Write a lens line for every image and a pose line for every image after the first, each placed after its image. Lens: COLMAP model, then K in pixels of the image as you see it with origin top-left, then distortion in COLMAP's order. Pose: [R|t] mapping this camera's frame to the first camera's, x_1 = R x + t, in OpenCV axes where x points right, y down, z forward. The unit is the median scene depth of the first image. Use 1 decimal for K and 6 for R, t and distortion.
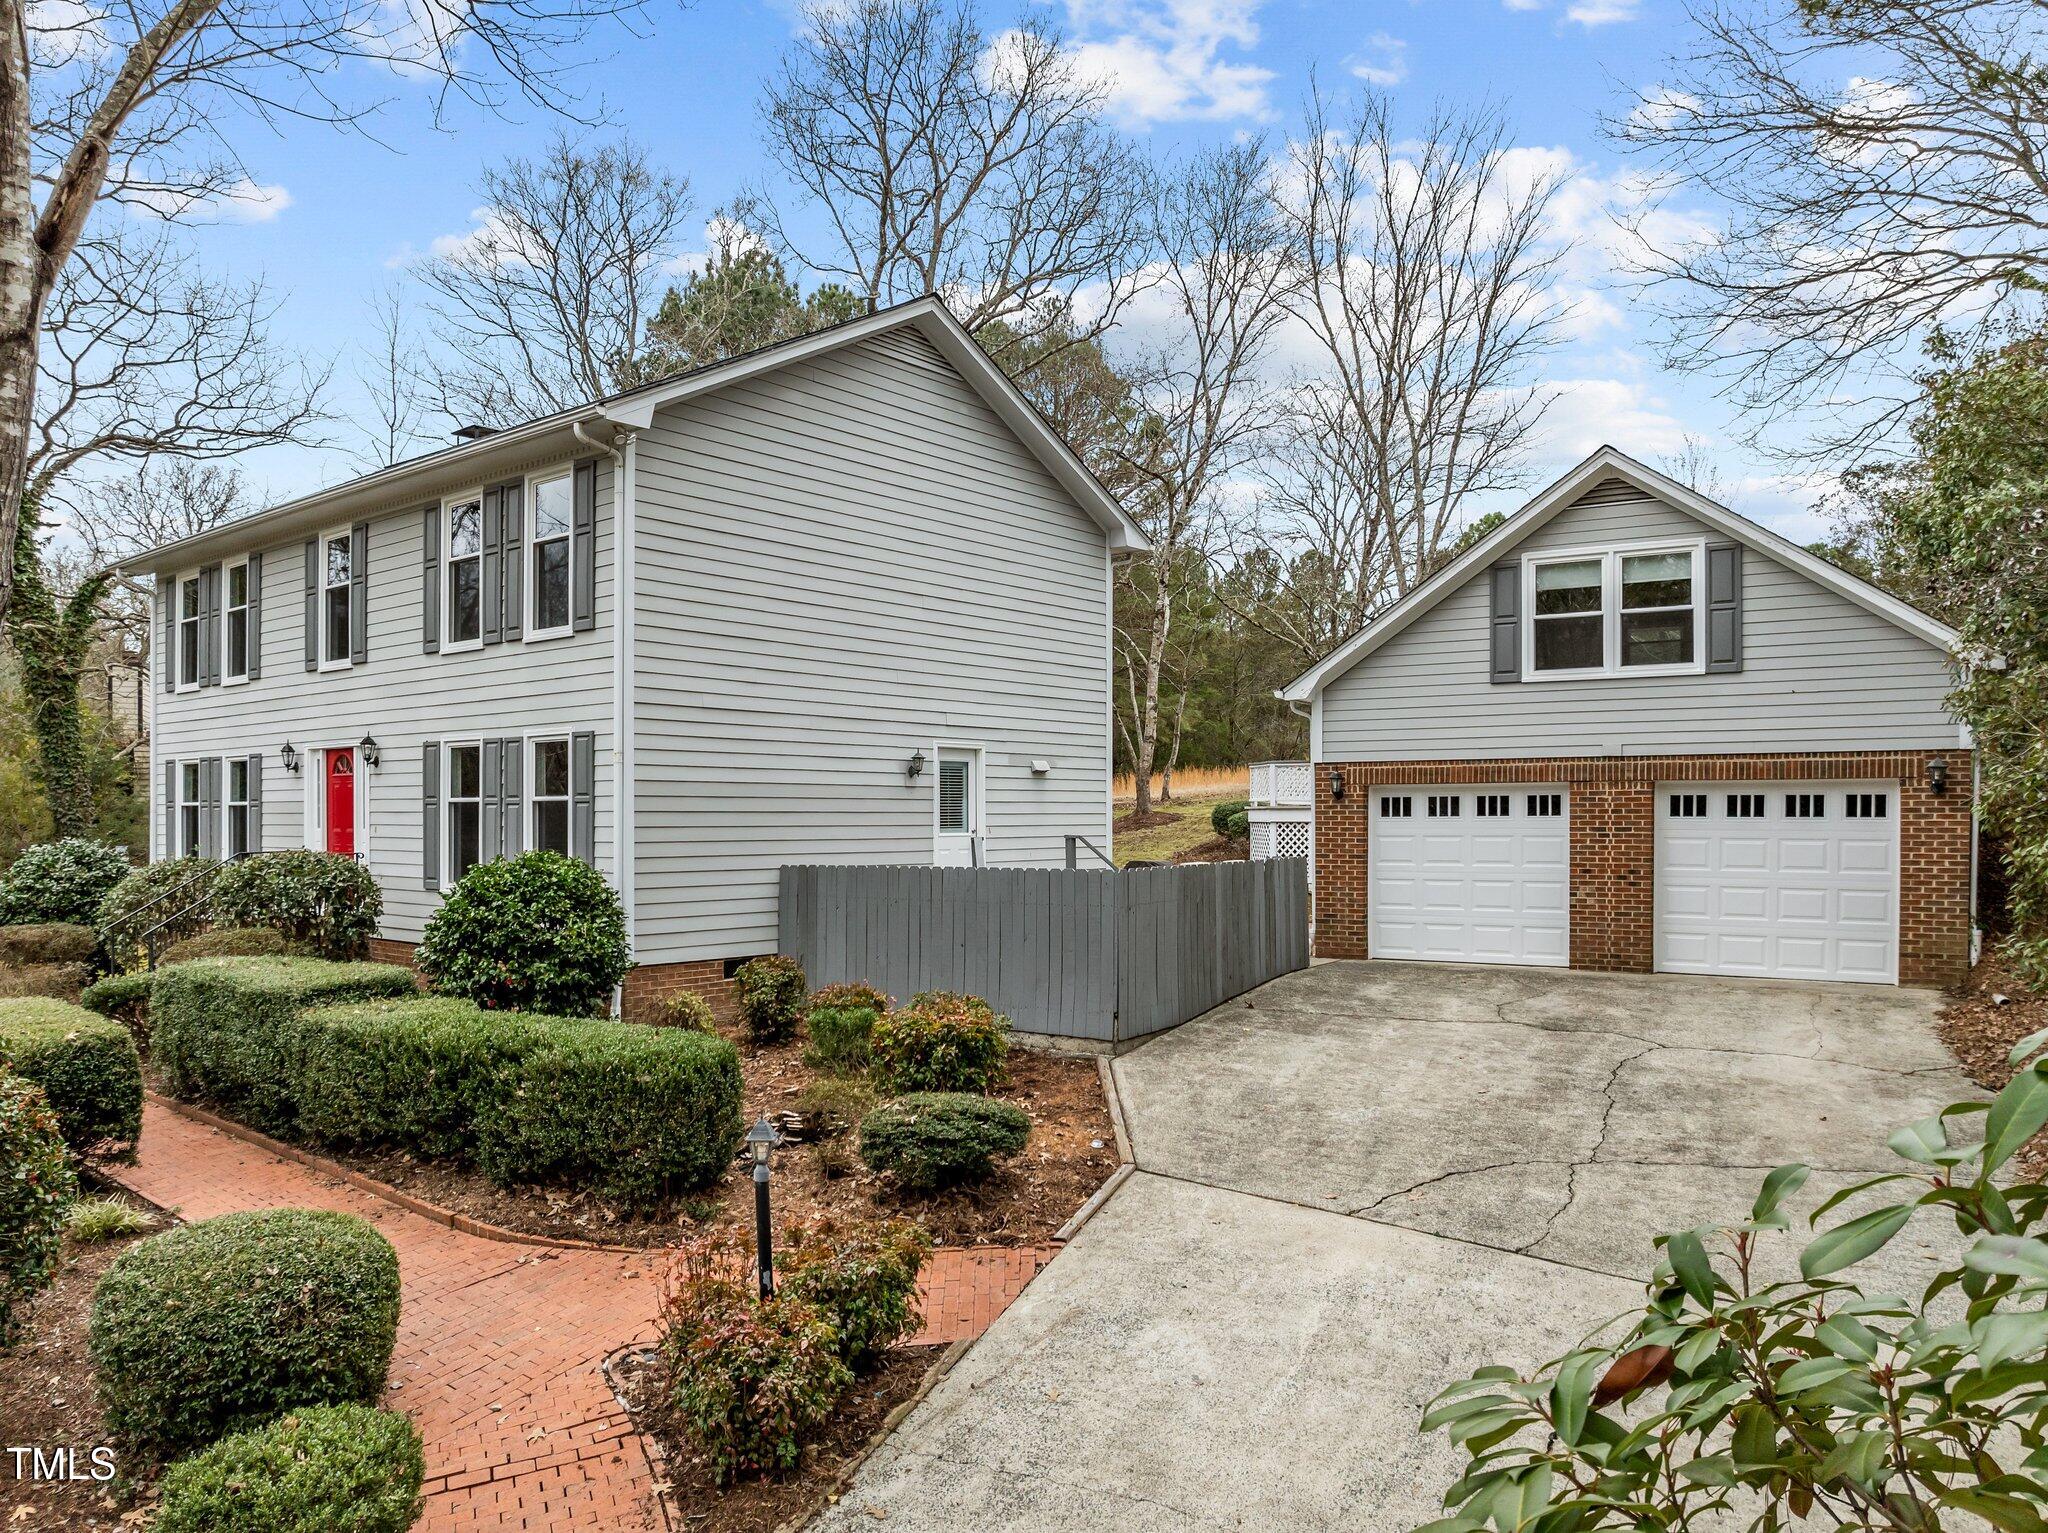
lens RADIAL K [[1448.5, 0, 1027.1], [0, 1448.5, 832.7], [0, 0, 1]] dist [-0.051287, 0.011066]
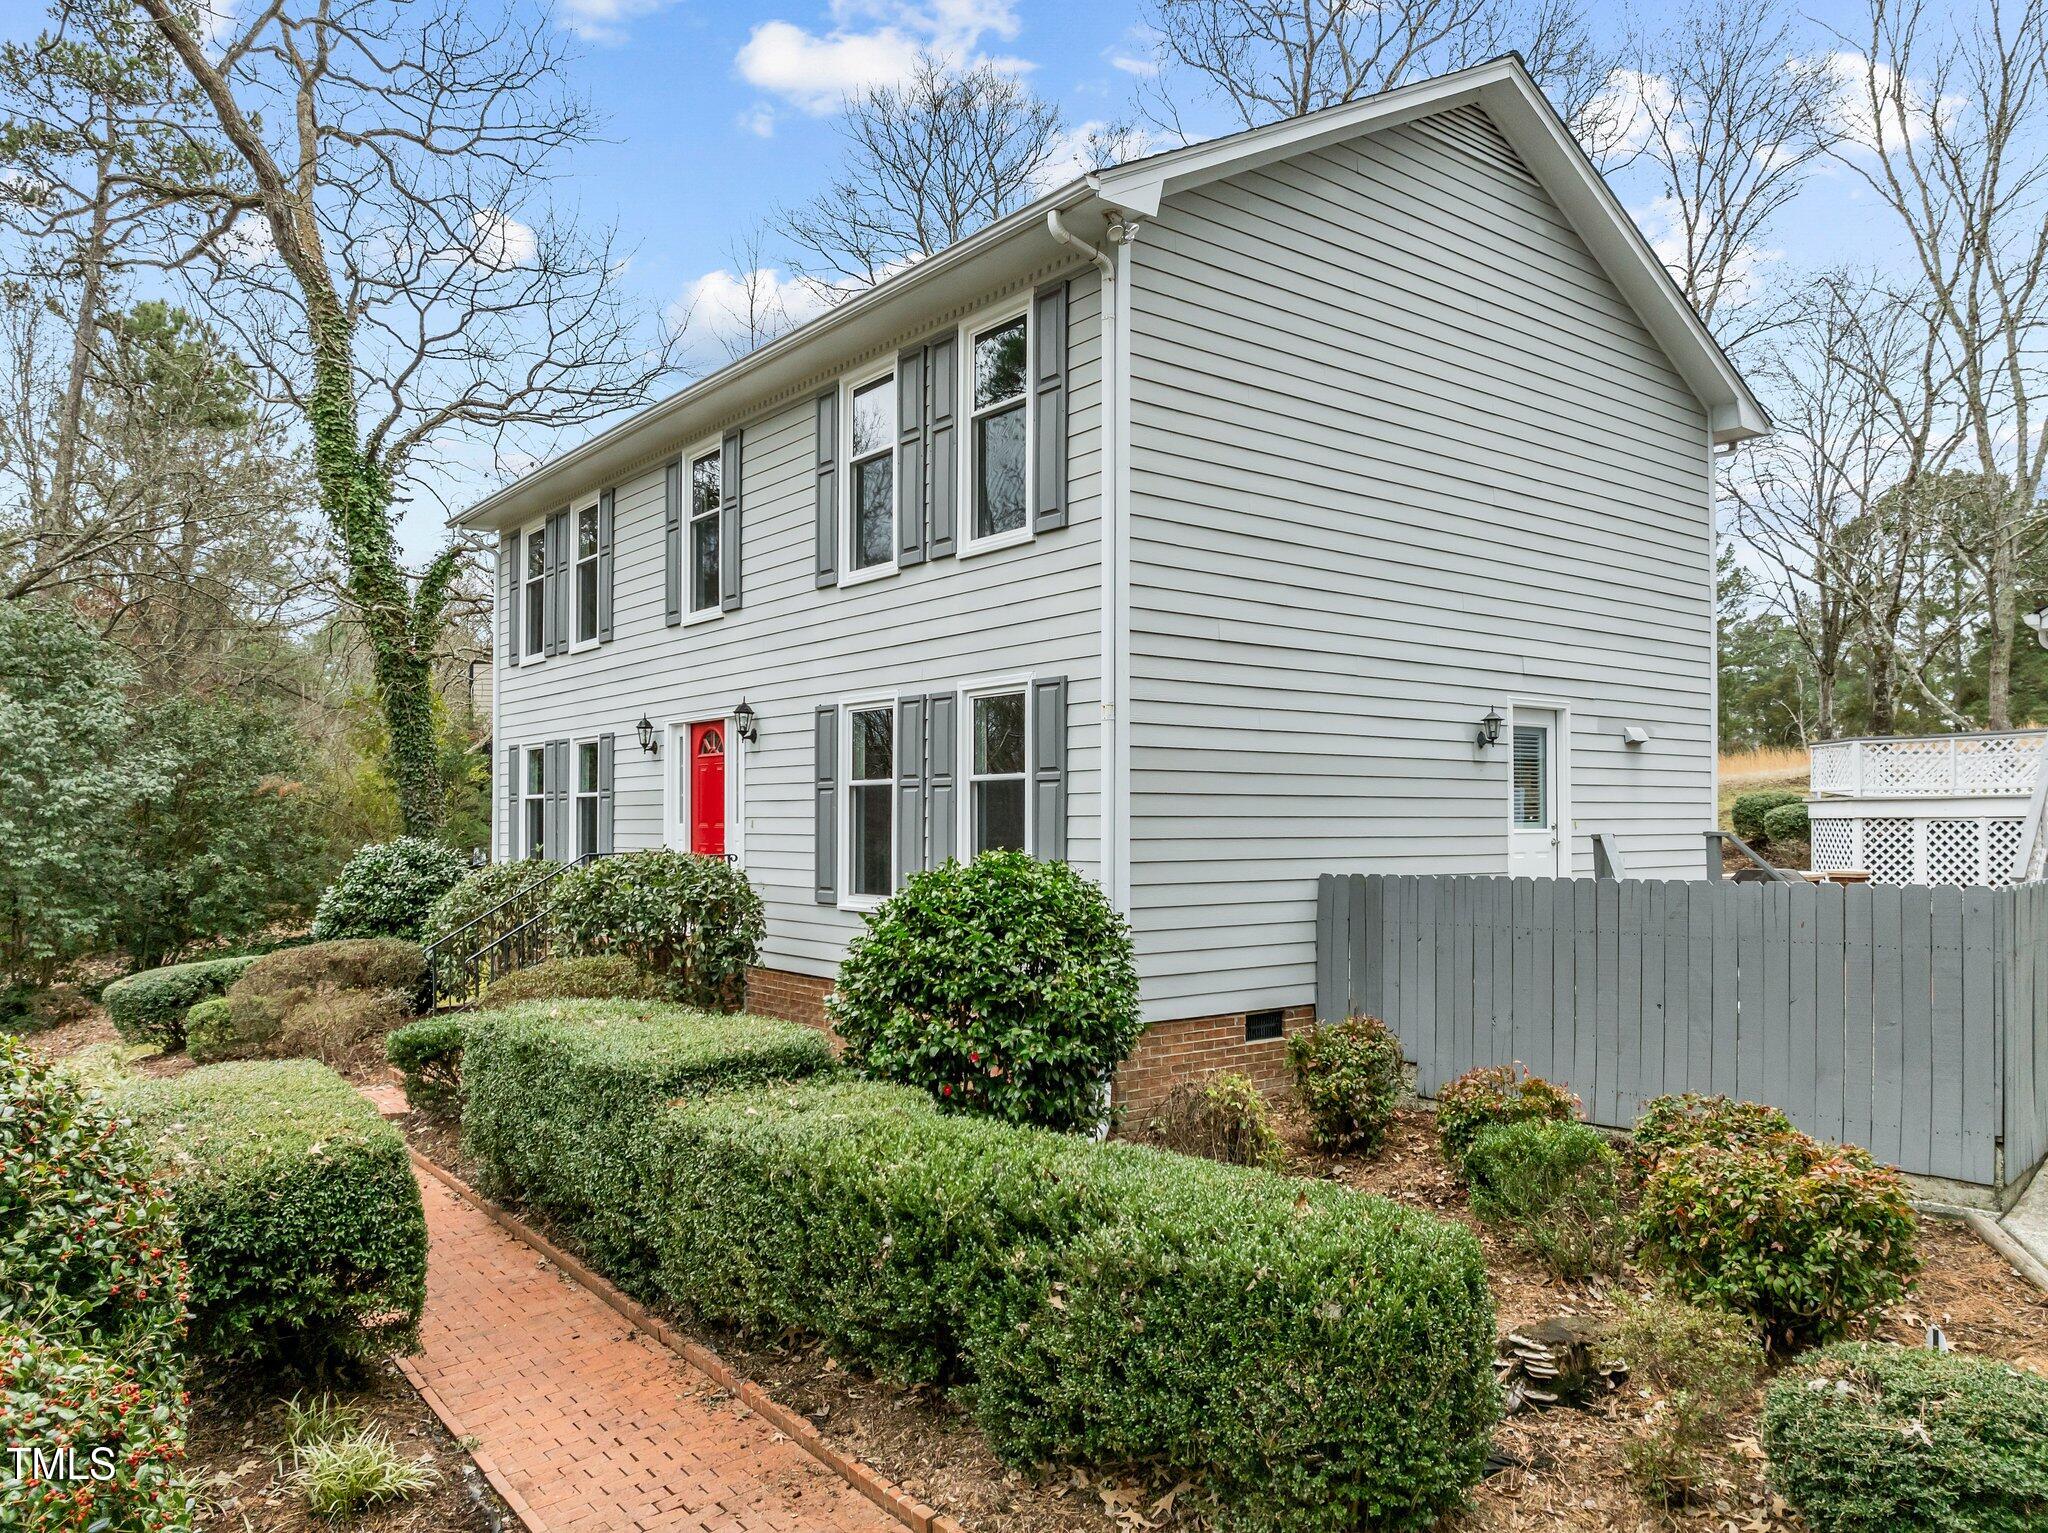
lens RADIAL K [[1450.9, 0, 1033.5], [0, 1450.9, 814.3], [0, 0, 1]] dist [-0.032290, -0.011152]
pose [[0.977591, -0.002675, -0.210496, -0.150940], [-0.000760, 0.999868, -0.016239, 0.005246], [0.210512, 0.016035, 0.977460, 0.287394]]
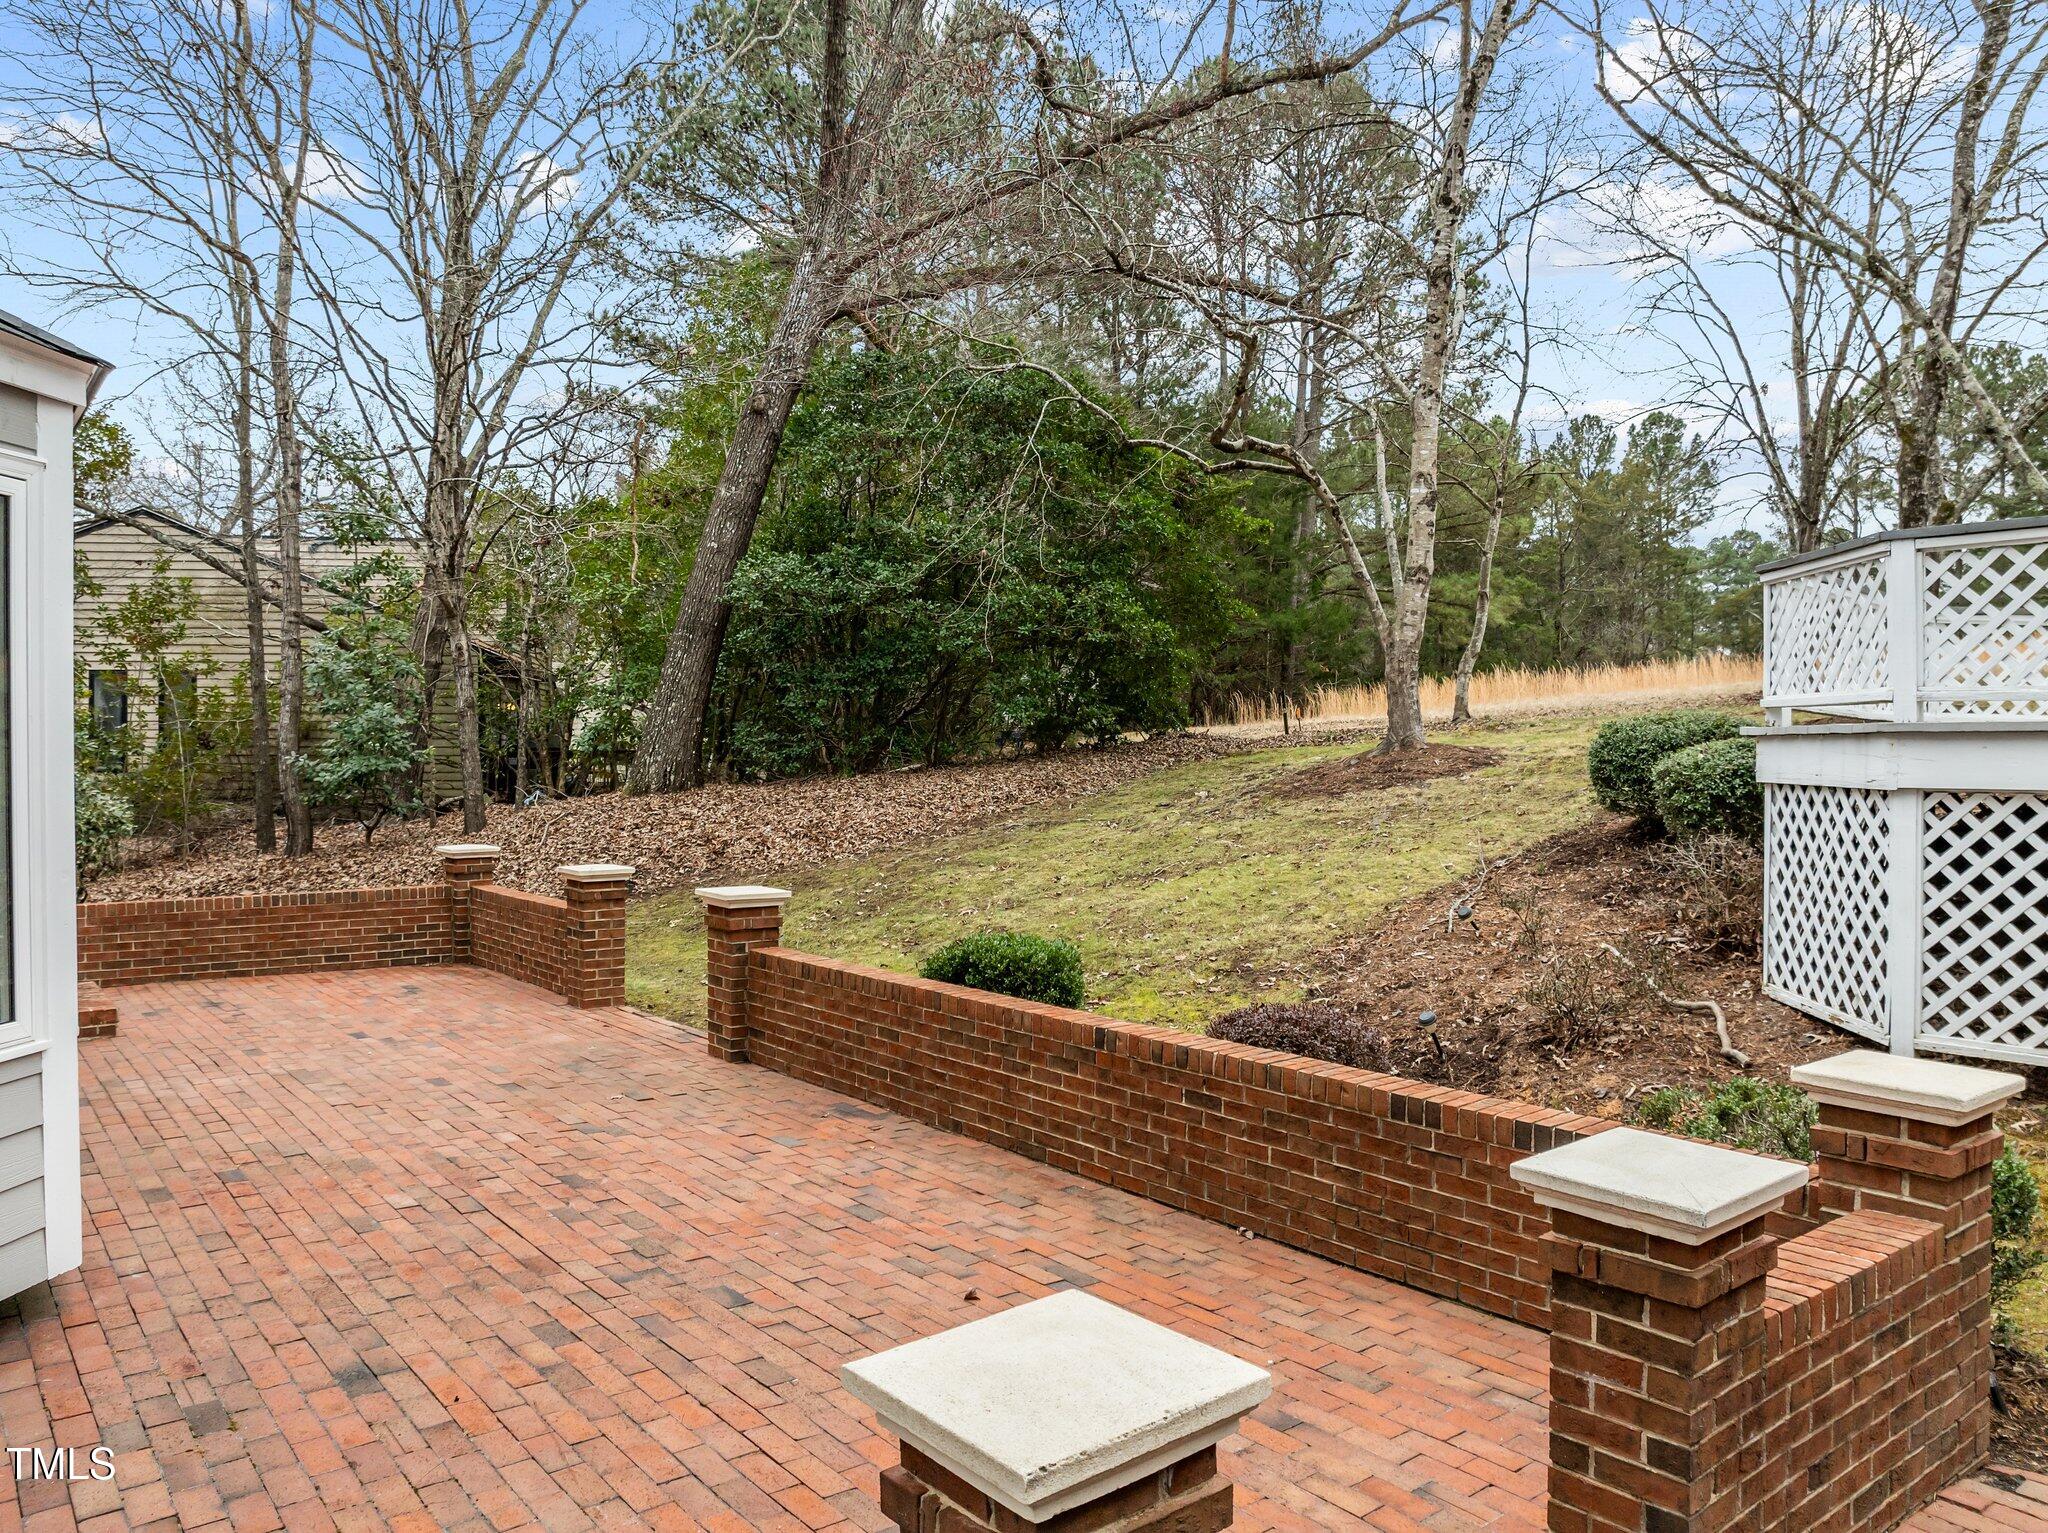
lens RADIAL K [[1474.5, 0, 1024.0], [0, 1474.5, 766.5], [0, 0, 1]] dist [-0.041581, -0.011449]
pose [[0.980093, 0.000331, -0.198538, 0.123567], [-0.000002, 0.999999, 0.001654, -0.018700], [0.198539, -0.001620, 0.980092, 1.200889]]
